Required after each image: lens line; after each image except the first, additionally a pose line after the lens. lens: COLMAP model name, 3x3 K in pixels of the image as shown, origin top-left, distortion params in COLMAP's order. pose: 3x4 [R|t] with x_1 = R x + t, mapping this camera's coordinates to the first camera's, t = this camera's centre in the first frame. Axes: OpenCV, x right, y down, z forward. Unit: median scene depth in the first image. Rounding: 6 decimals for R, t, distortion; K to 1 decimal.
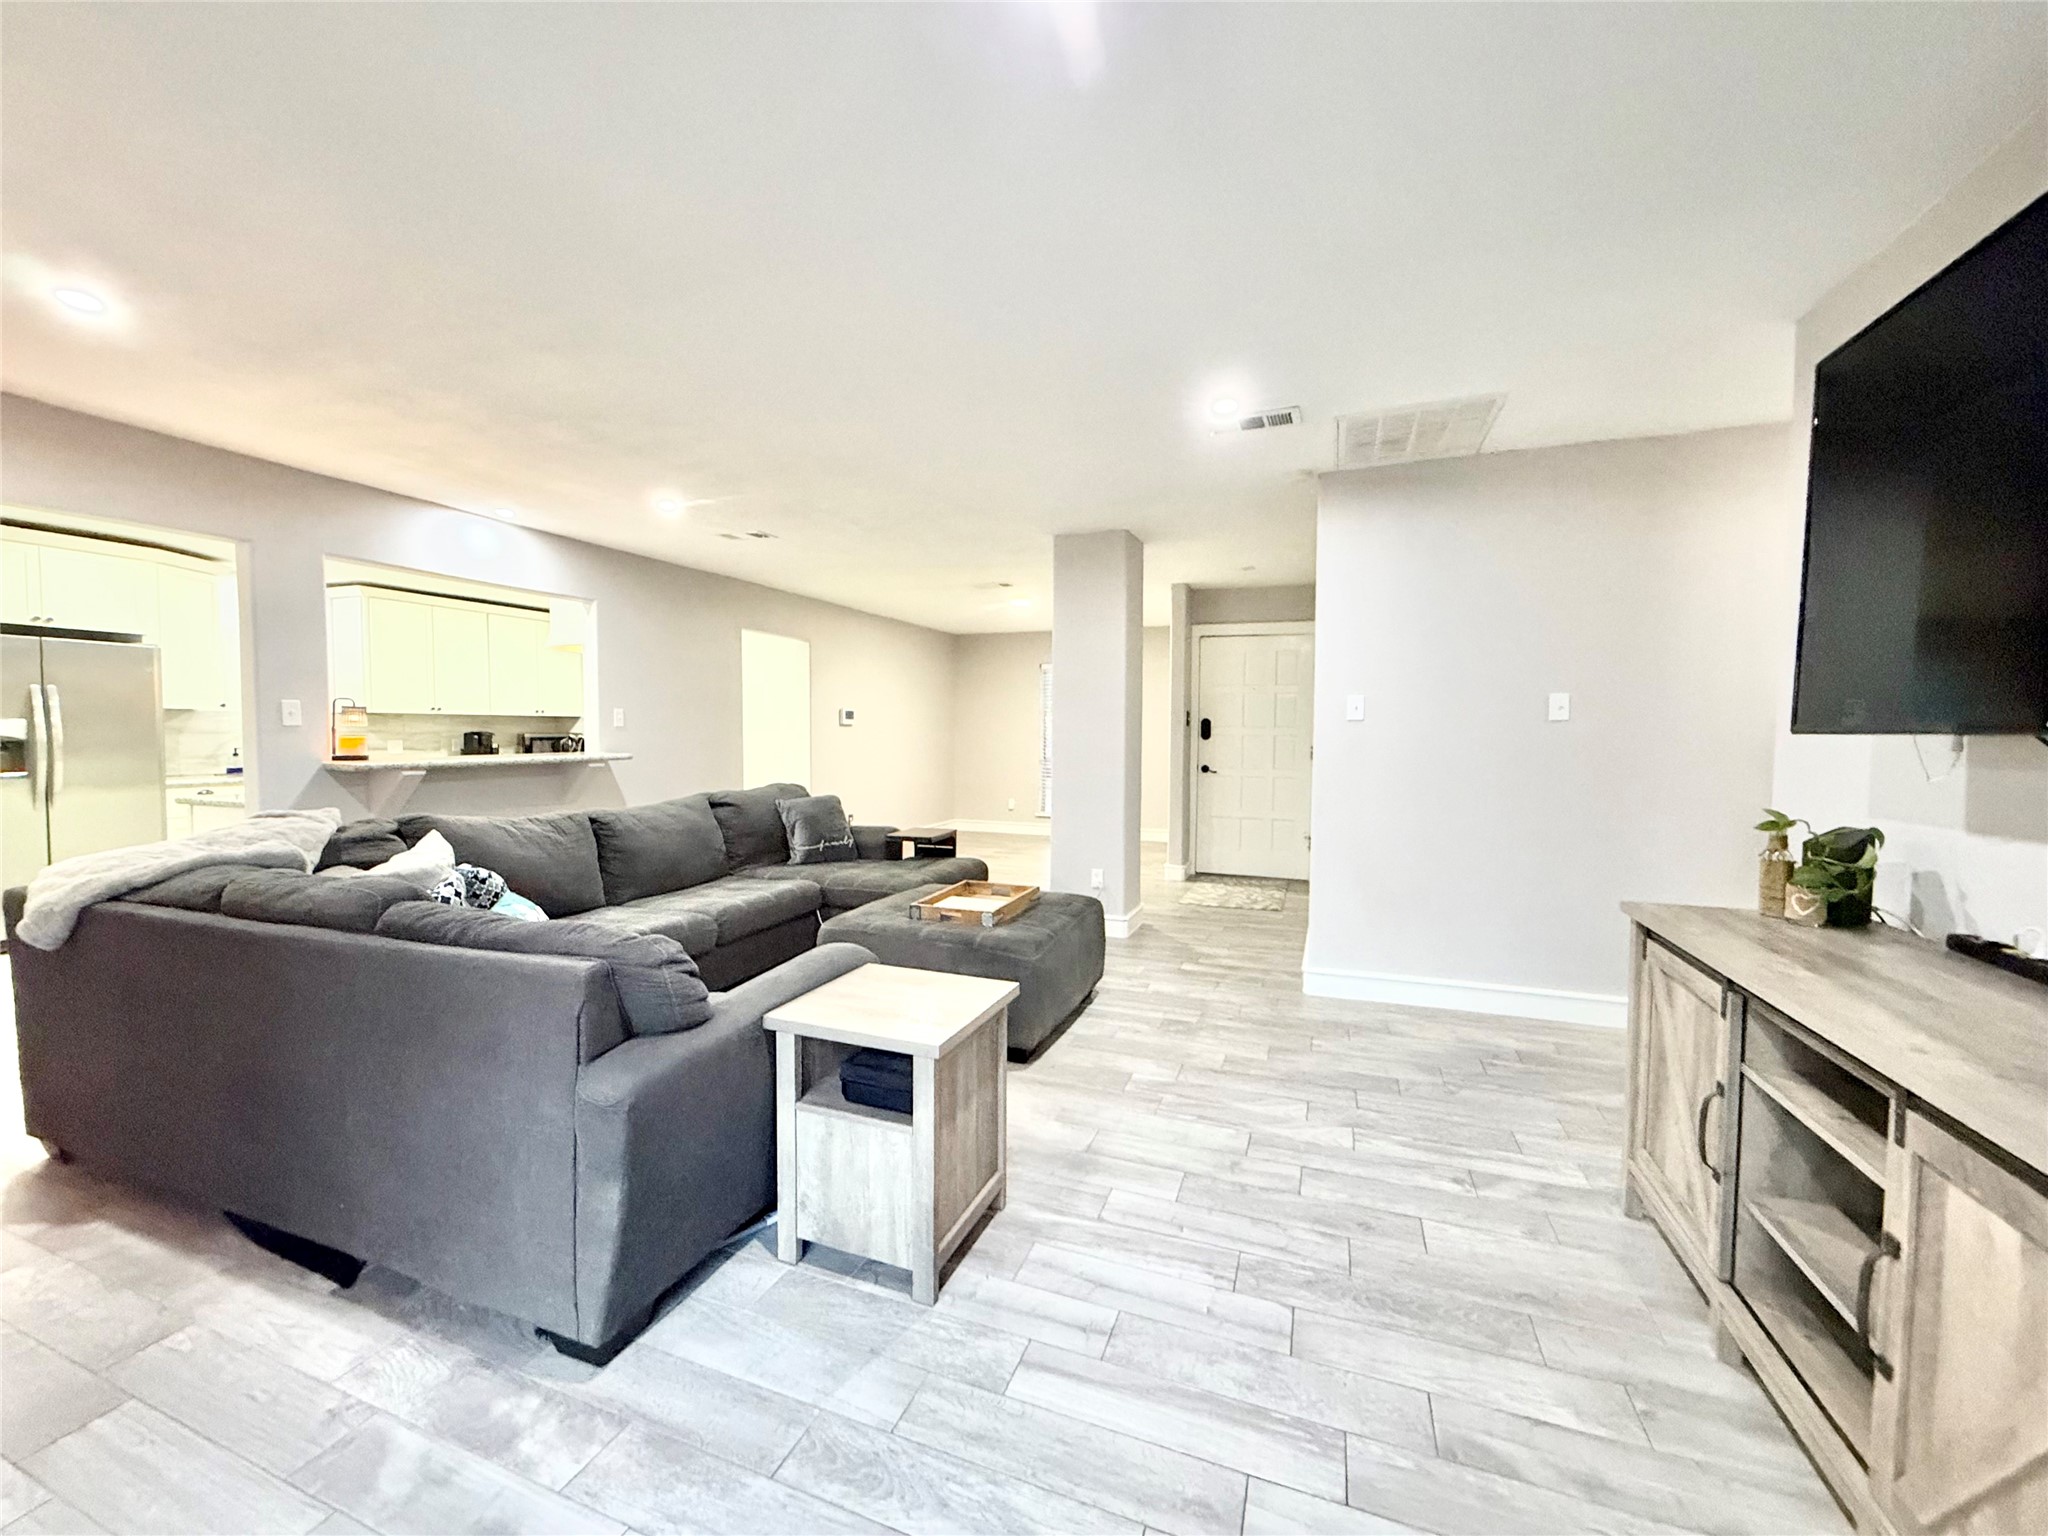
lens RADIAL K [[820.8, 0, 1021.6], [0, 820.8, 771.4], [0, 0, 1]] dist [0.001092, -0.000153]
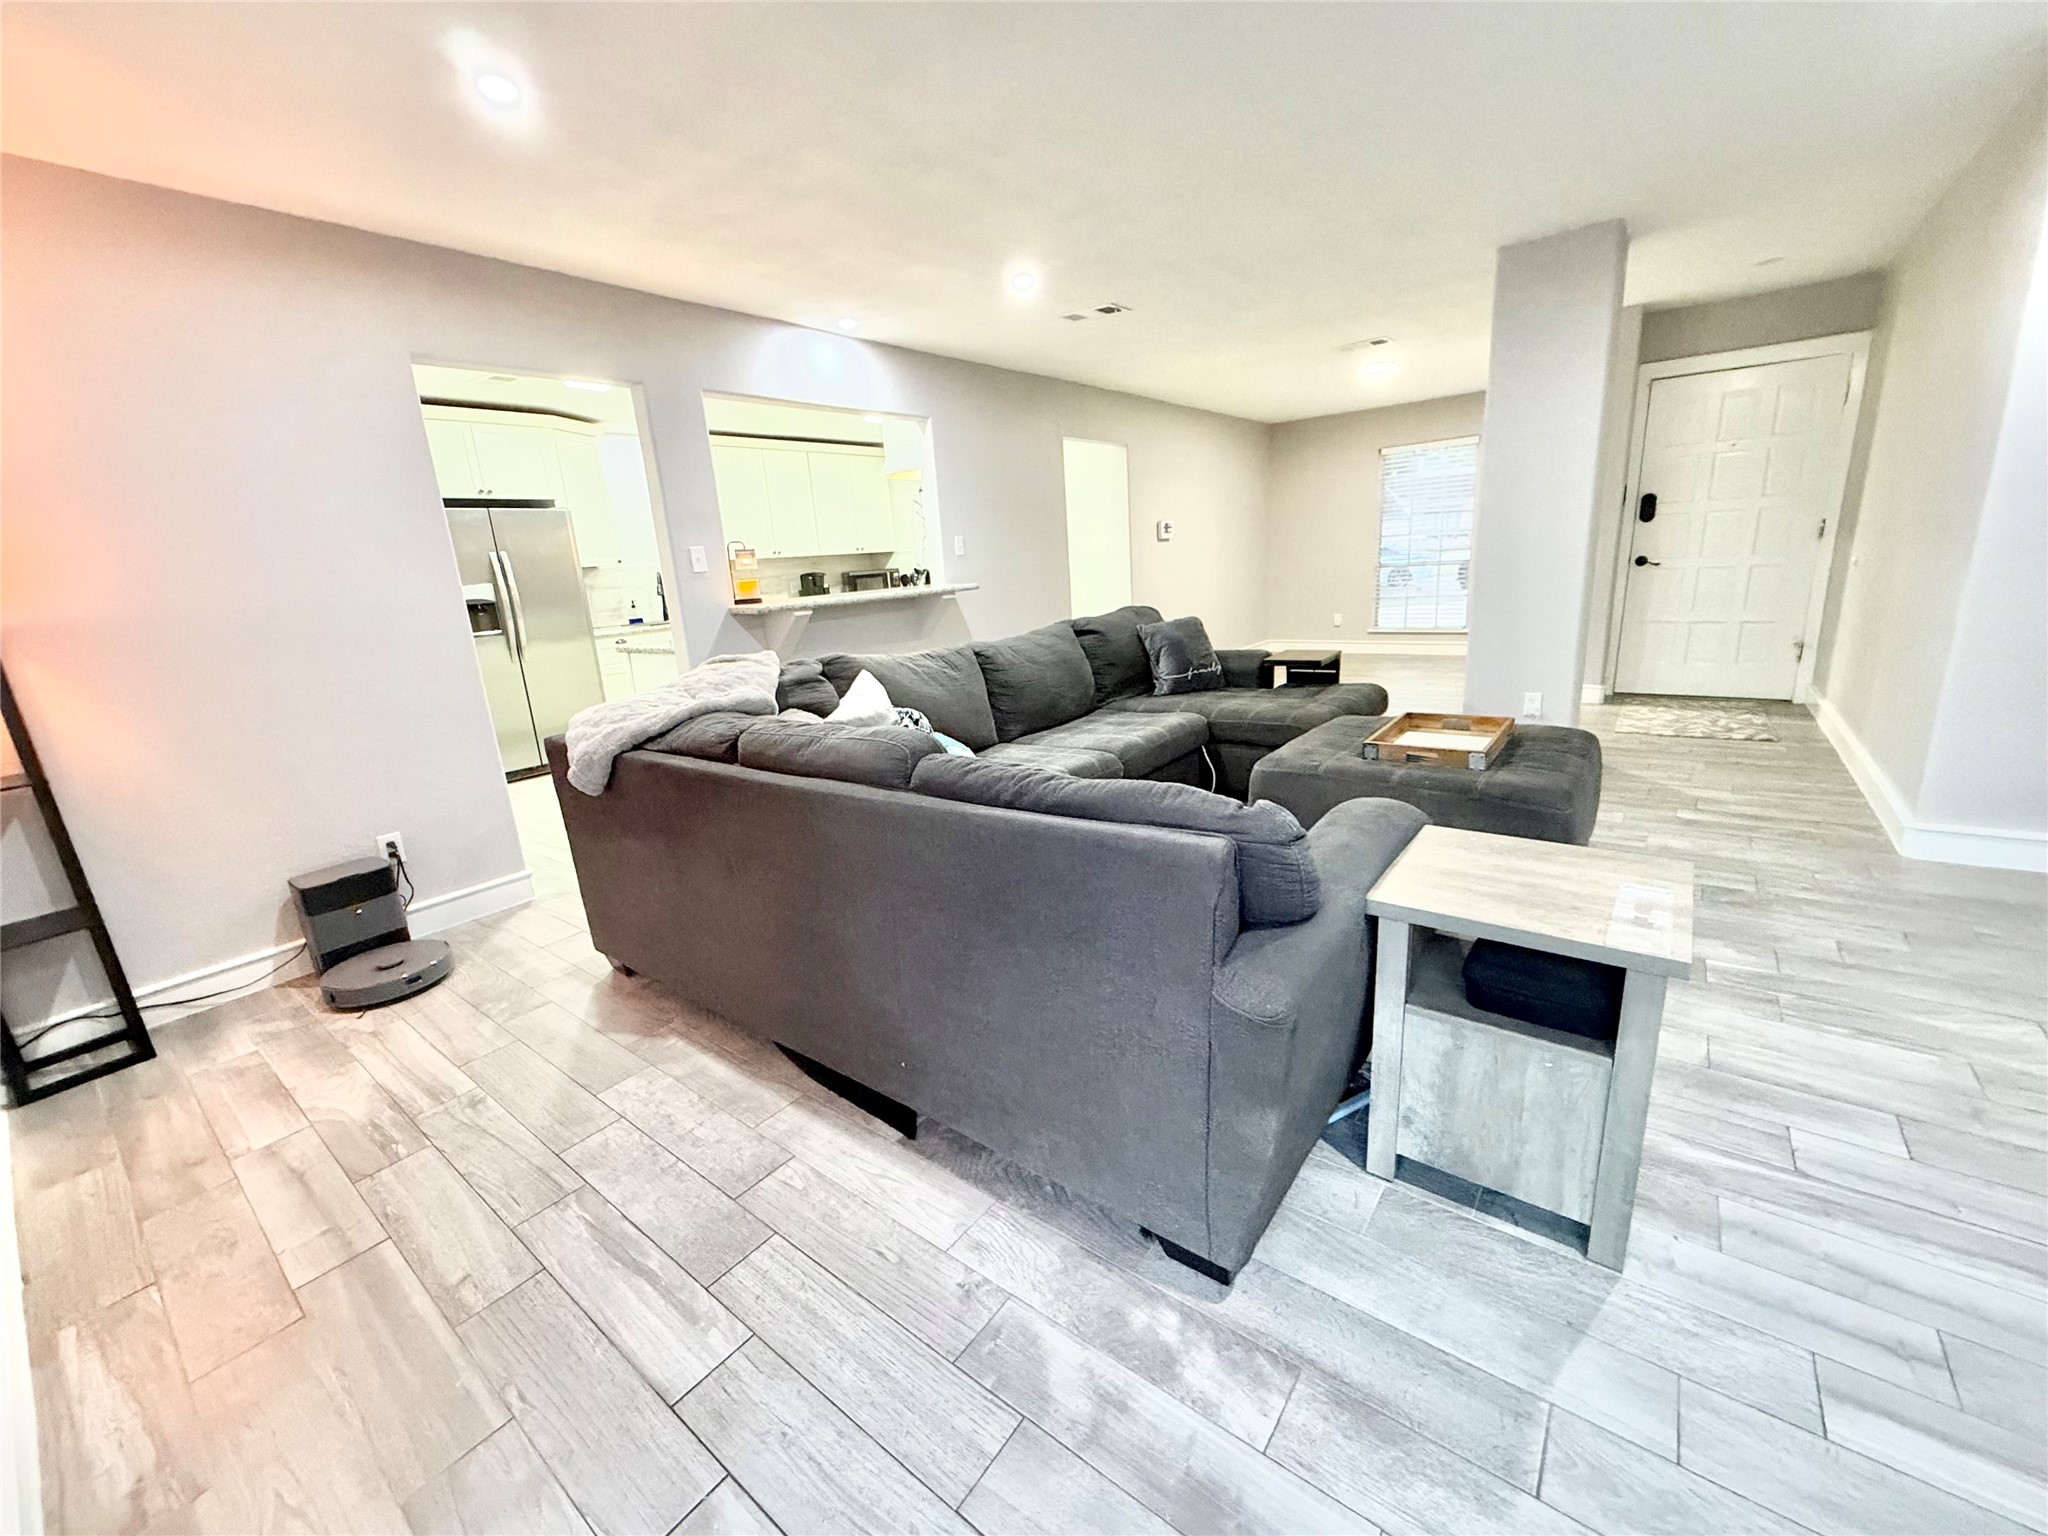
lens RADIAL K [[820.8, 0, 1022.6], [0, 820.8, 771.8], [0, 0, 1]] dist [0.001092, -0.000153]
pose [[0.956016, 0.006715, -0.293237, -0.282794], [0.055648, 0.977428, 0.203807, 0.002556], [0.287987, -0.211161, 0.934063, 0.145264]]
